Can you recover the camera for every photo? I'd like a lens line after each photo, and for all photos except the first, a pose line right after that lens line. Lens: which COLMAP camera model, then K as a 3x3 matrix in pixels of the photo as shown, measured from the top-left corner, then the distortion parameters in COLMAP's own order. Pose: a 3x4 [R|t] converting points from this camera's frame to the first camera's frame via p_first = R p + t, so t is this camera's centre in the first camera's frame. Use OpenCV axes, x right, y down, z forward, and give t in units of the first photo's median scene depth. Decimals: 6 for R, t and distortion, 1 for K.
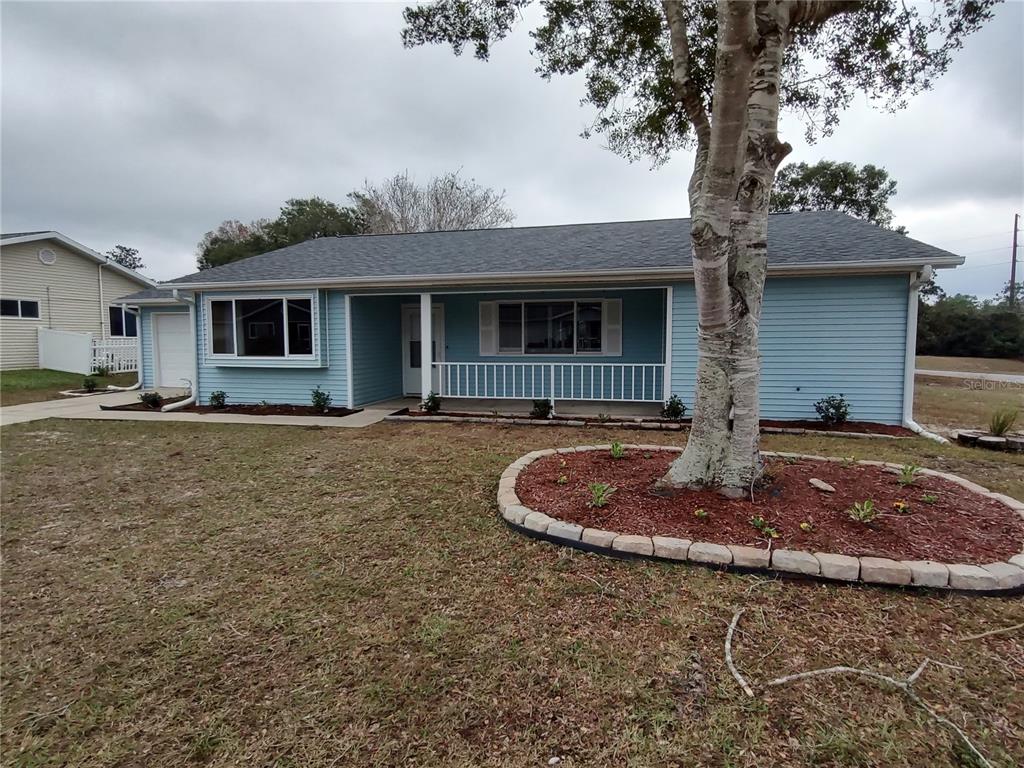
lens RADIAL K [[560.2, 0, 516.4], [0, 560.2, 378.0], [0, 0, 1]] dist [-0.006949, -0.000635]
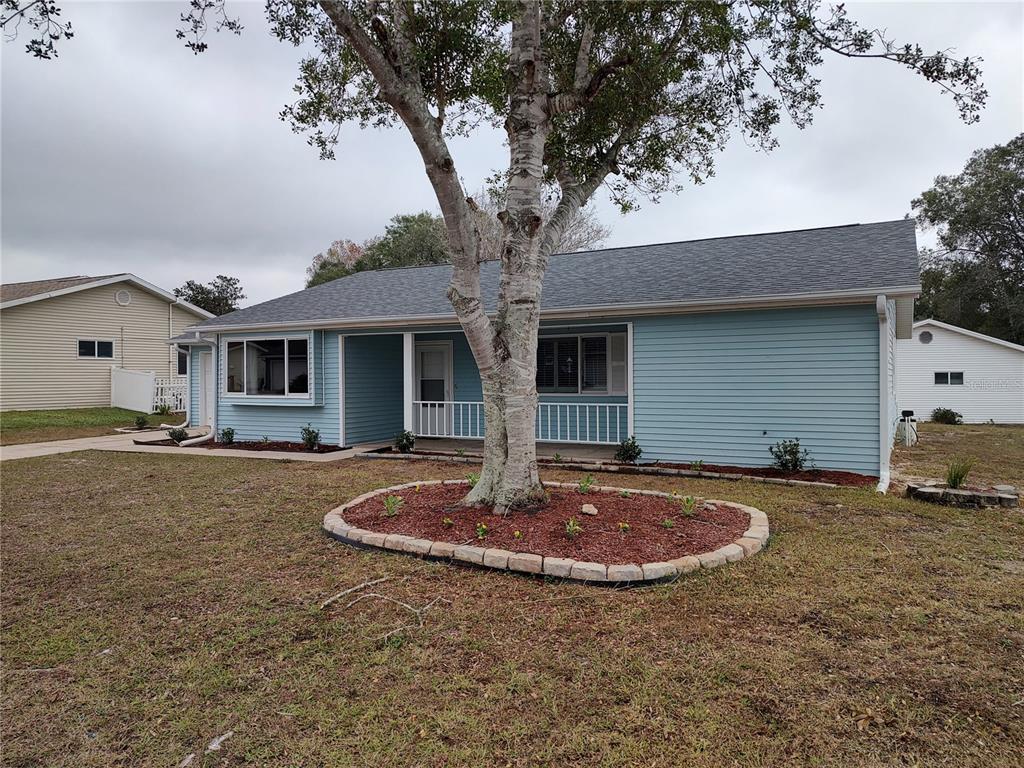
lens RADIAL K [[731.6, 0, 516.3], [0, 731.6, 375.4], [0, 0, 1]] dist [0.045013, -0.066638]
pose [[0.968204, -0.003511, -0.250138, 0.343043], [-0.013784, 0.997634, -0.067357, 0.010994], [0.249783, 0.068664, 0.965864, -0.210342]]
